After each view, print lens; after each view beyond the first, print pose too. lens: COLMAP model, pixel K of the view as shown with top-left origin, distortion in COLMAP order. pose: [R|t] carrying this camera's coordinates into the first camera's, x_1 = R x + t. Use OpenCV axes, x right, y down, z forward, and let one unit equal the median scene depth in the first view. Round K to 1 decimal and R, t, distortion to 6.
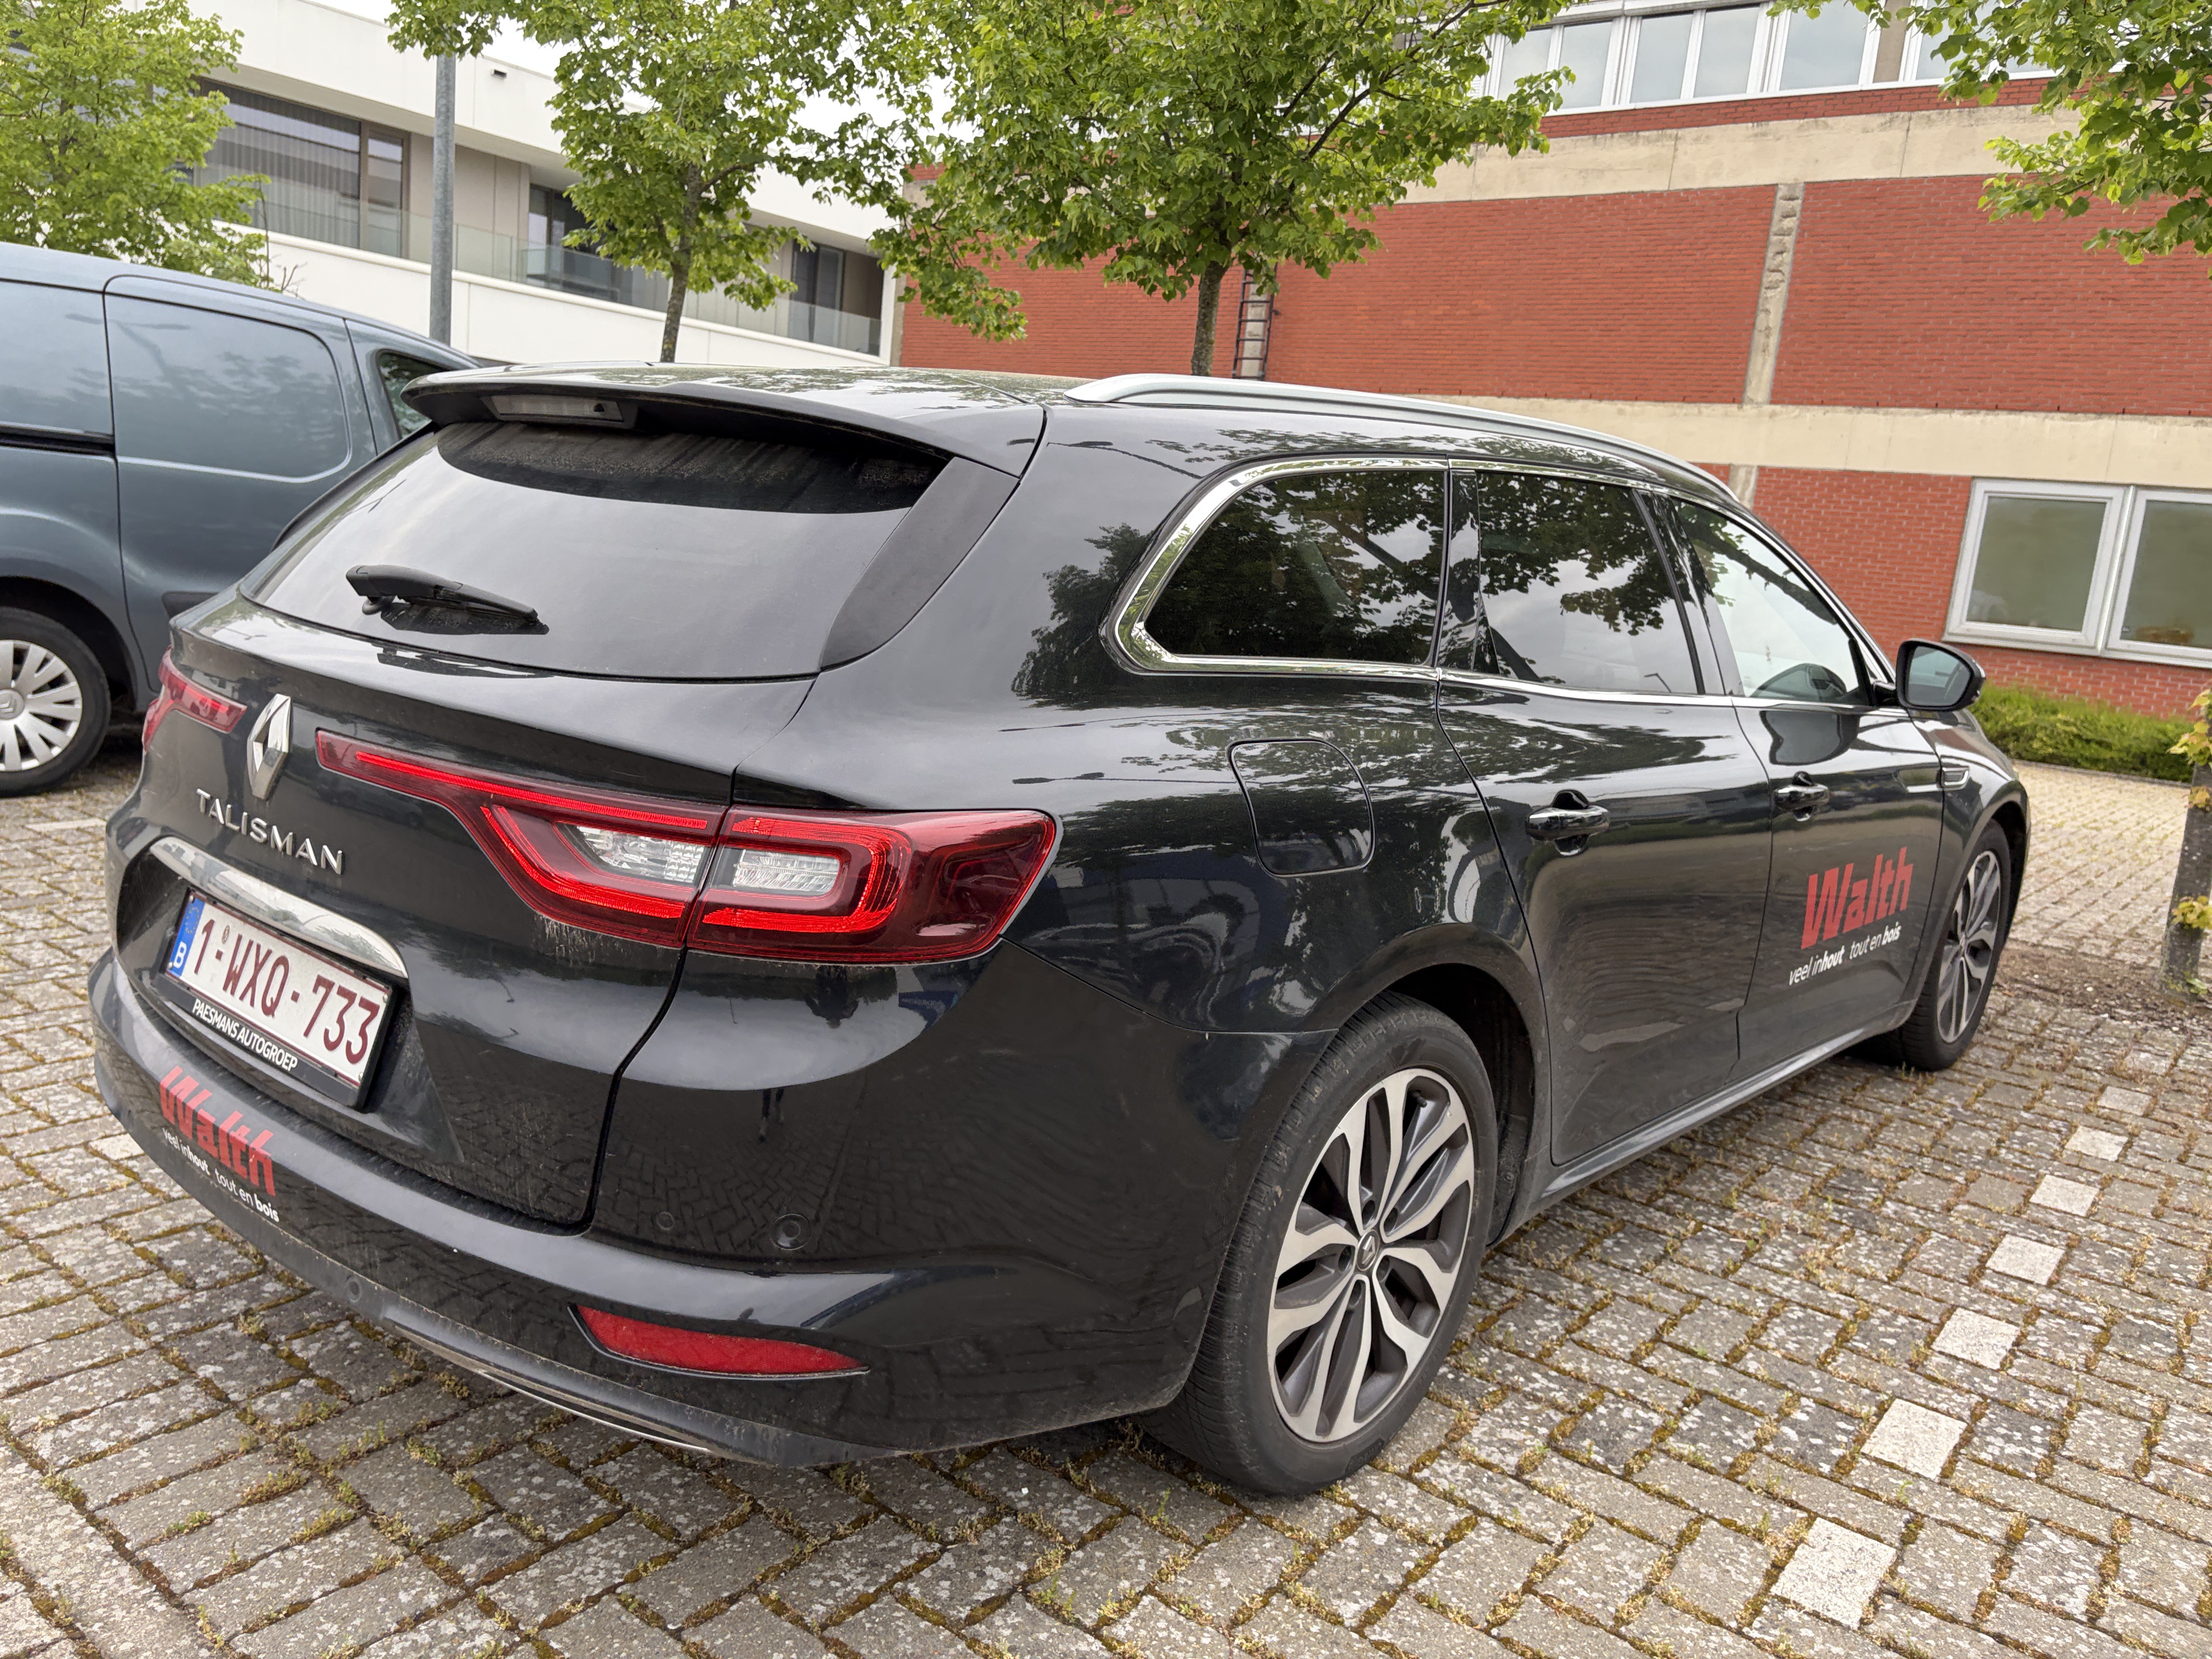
lens RADIAL K [[1682.9, 0, 1106.0], [0, 1682.9, 829.5], [0, 0, 1]] dist [0.031347, -0.007932]
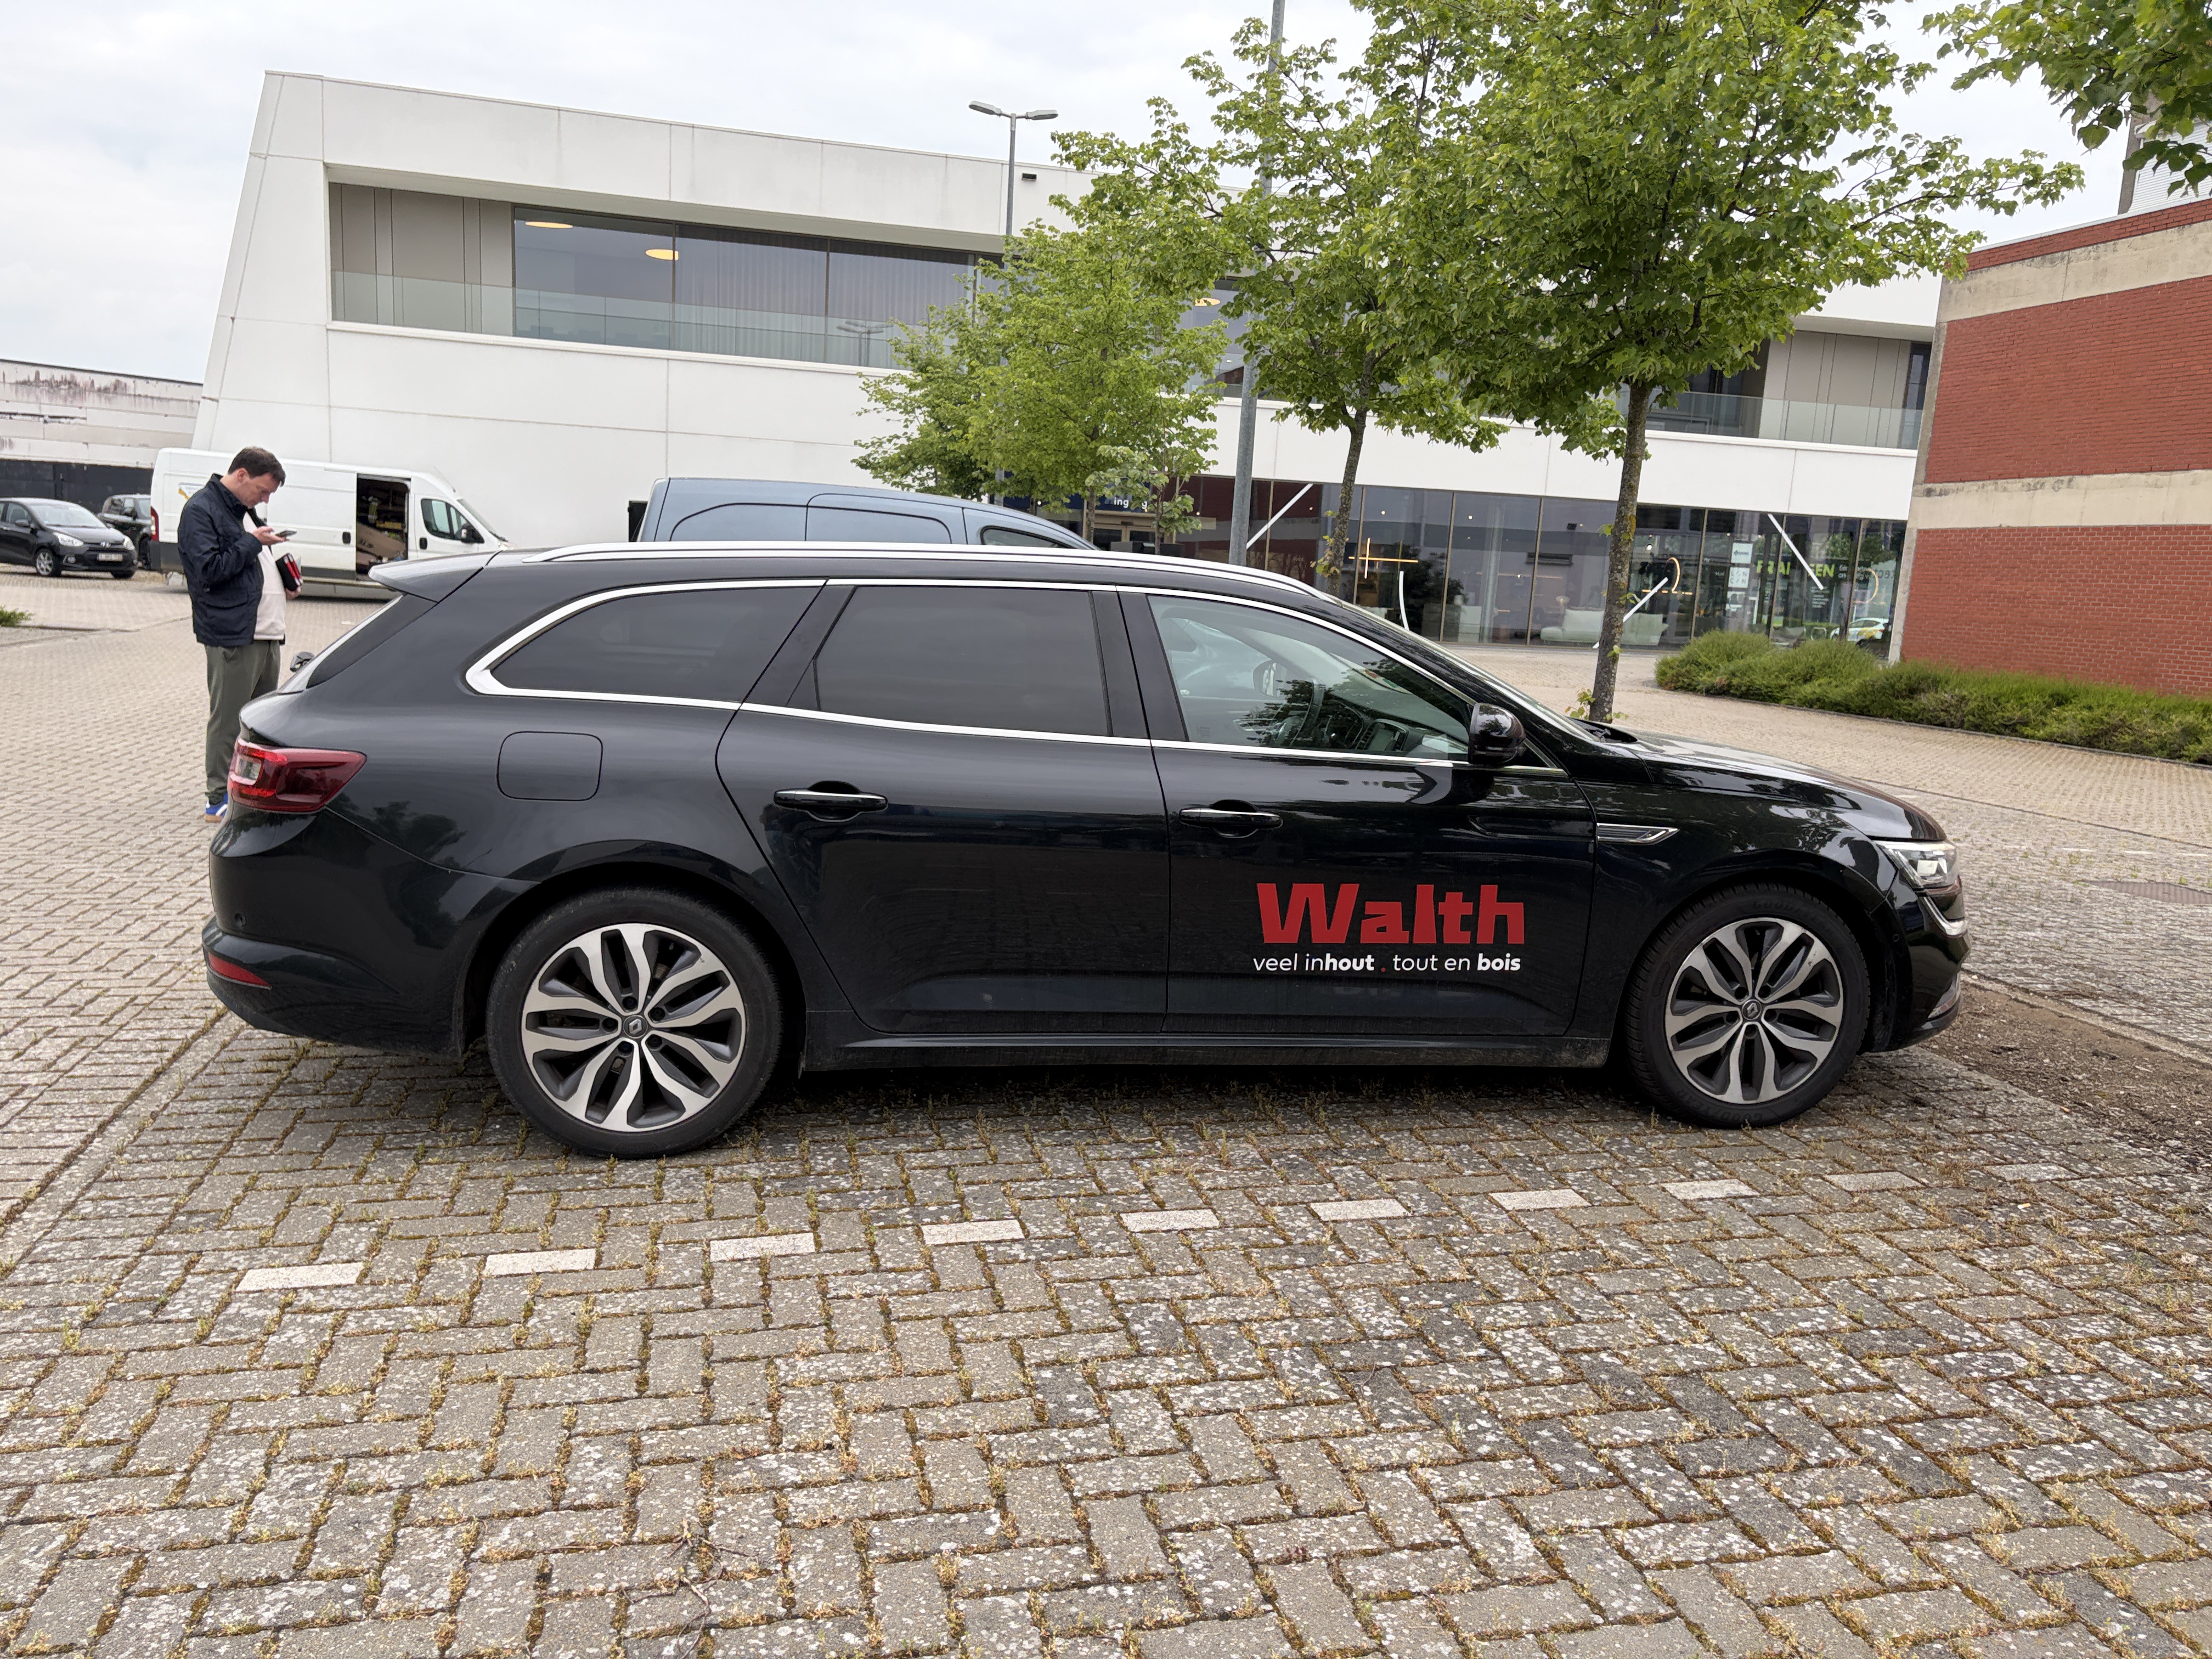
lens RADIAL K [[1700.5, 0, 1117.1], [0, 1700.5, 843.3], [0, 0, 1]] dist [0.064802, -0.082161]
pose [[0.801927, 0.073496, -0.592884, 1.411159], [-0.095834, 0.995378, -0.006234, 0.017870], [0.589686, 0.061817, 0.805263, -0.137988]]
